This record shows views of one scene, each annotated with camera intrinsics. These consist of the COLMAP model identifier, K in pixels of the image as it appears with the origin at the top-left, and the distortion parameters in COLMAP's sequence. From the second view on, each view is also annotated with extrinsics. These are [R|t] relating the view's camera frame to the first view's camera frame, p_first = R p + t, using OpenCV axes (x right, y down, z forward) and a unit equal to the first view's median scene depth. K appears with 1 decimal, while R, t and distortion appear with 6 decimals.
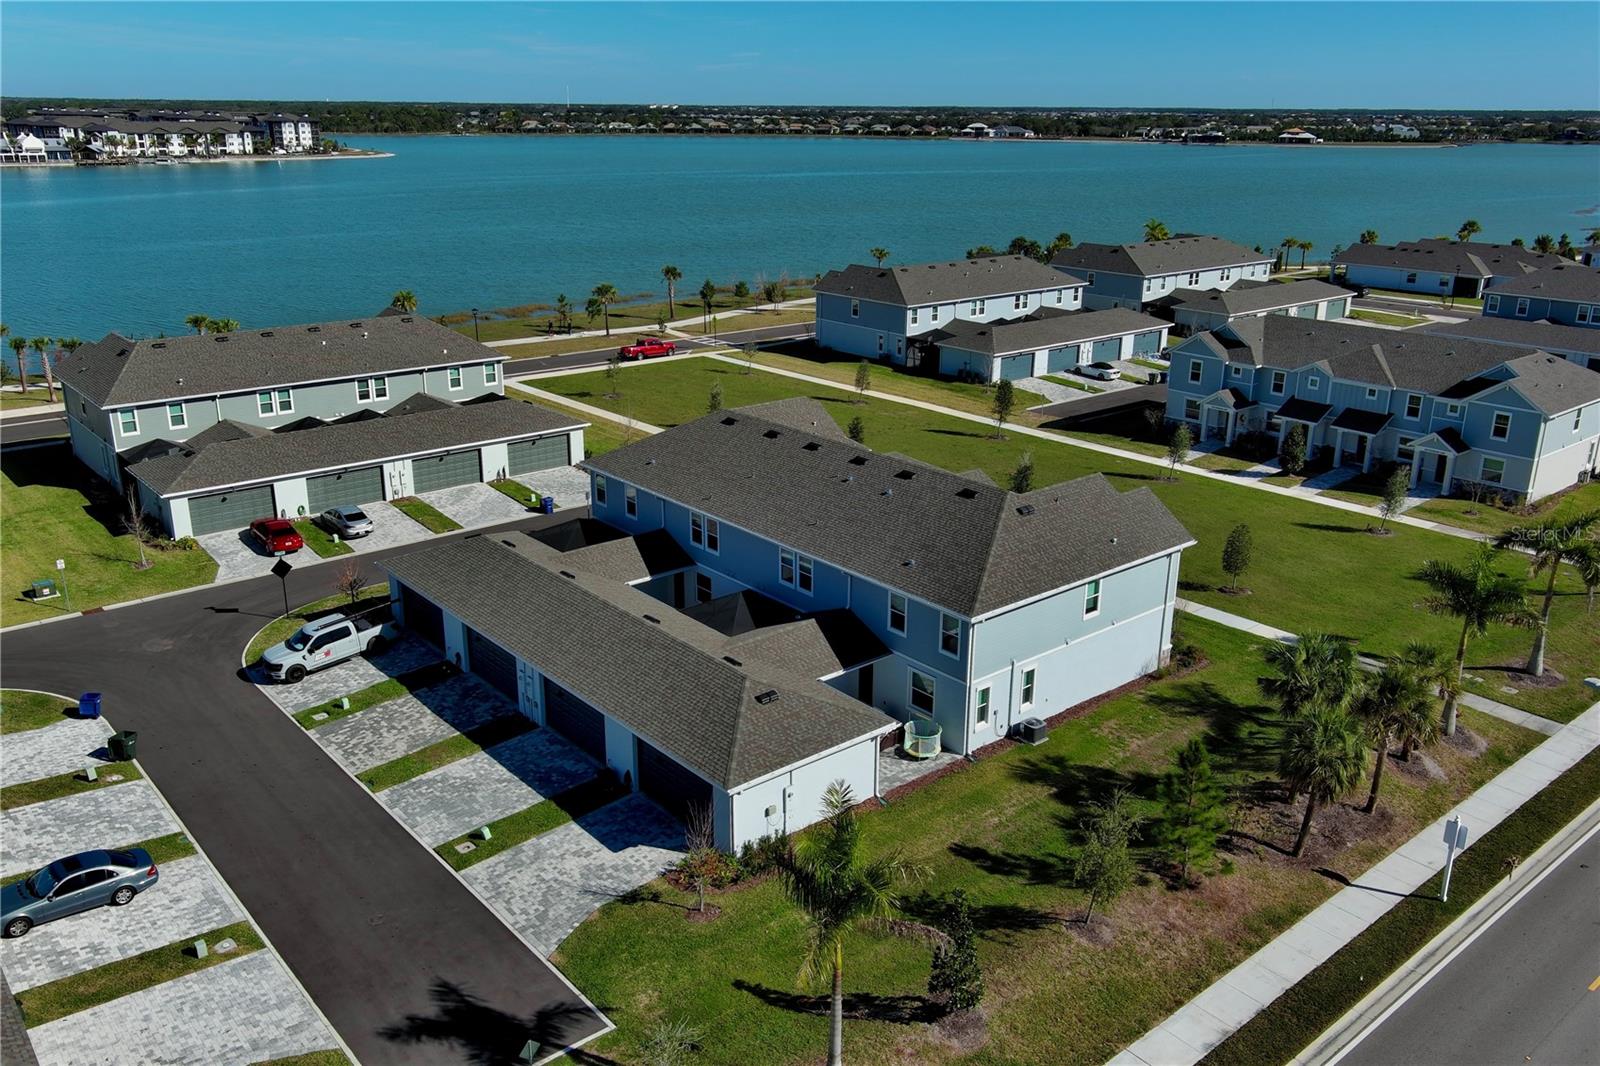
lens RADIAL K [[1271.4, 0, 801.8], [0, 1271.4, 536.3], [0, 0, 1]] dist [0.029942, -0.037403]
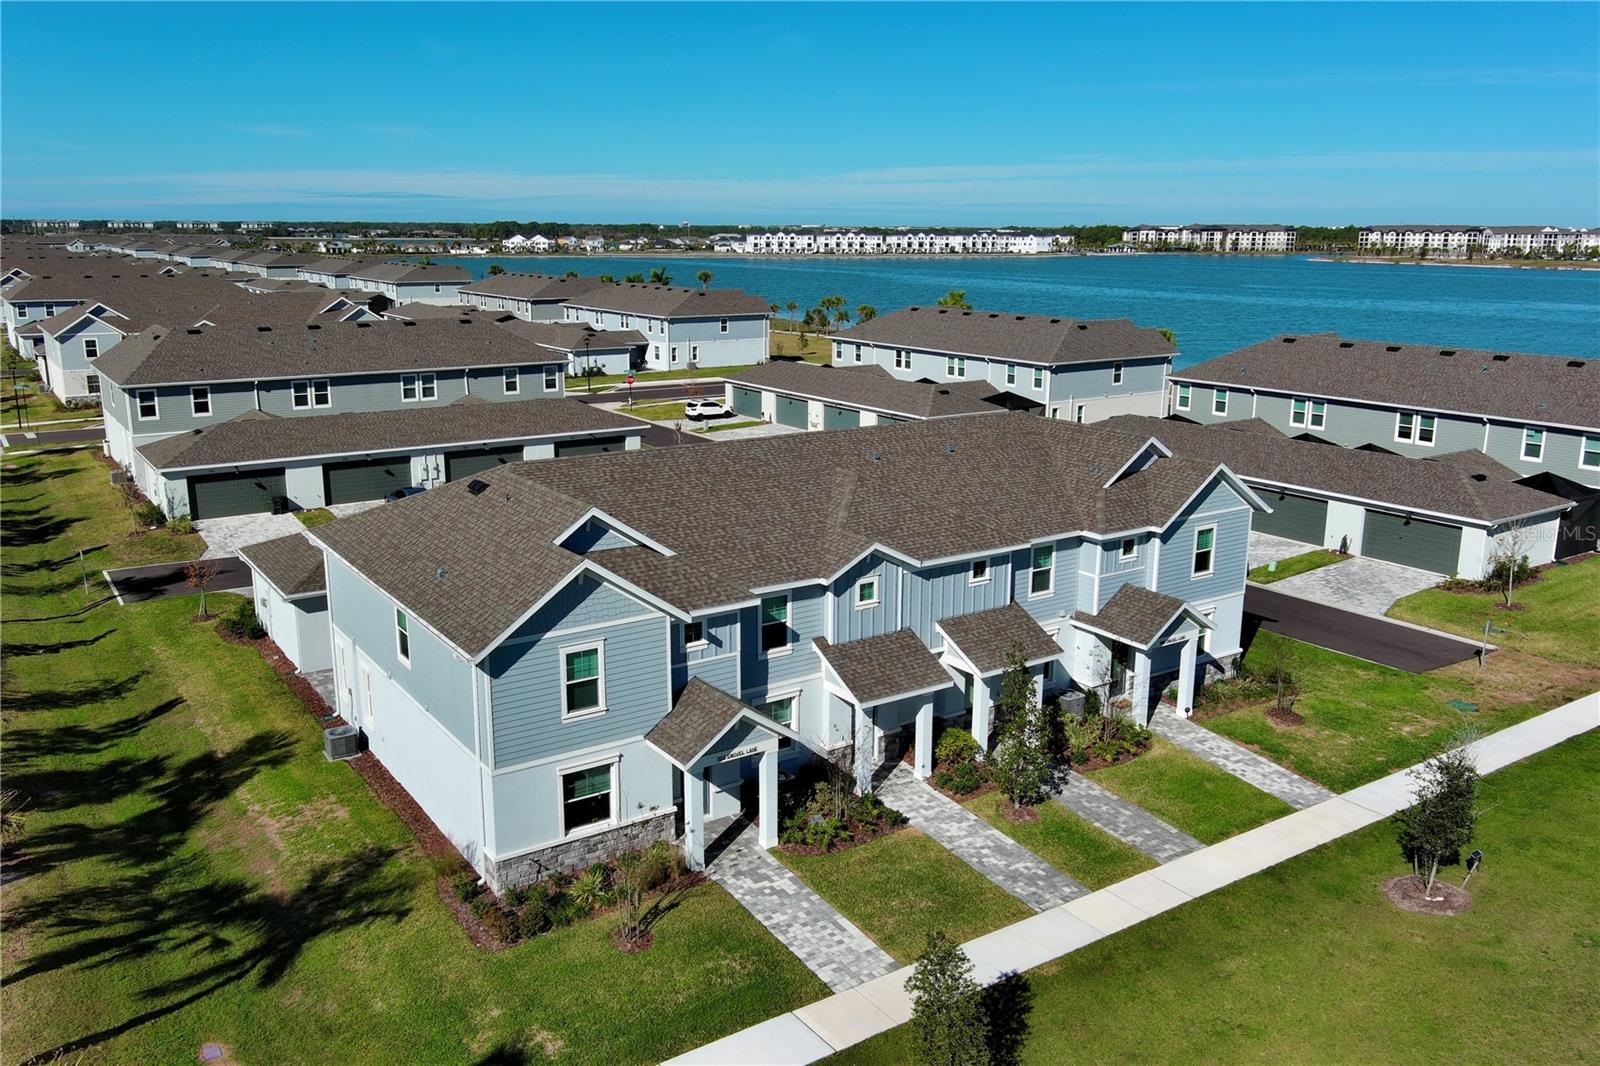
lens RADIAL K [[1271.4, 0, 803.9], [0, 1271.4, 529.8], [0, 0, 1]] dist [0.029942, -0.037403]
pose [[-0.107143, 0.220666, -0.969447, 0.505590], [-0.323727, 0.914183, 0.243865, -0.136253], [0.940064, 0.339965, -0.026513, 0.736680]]
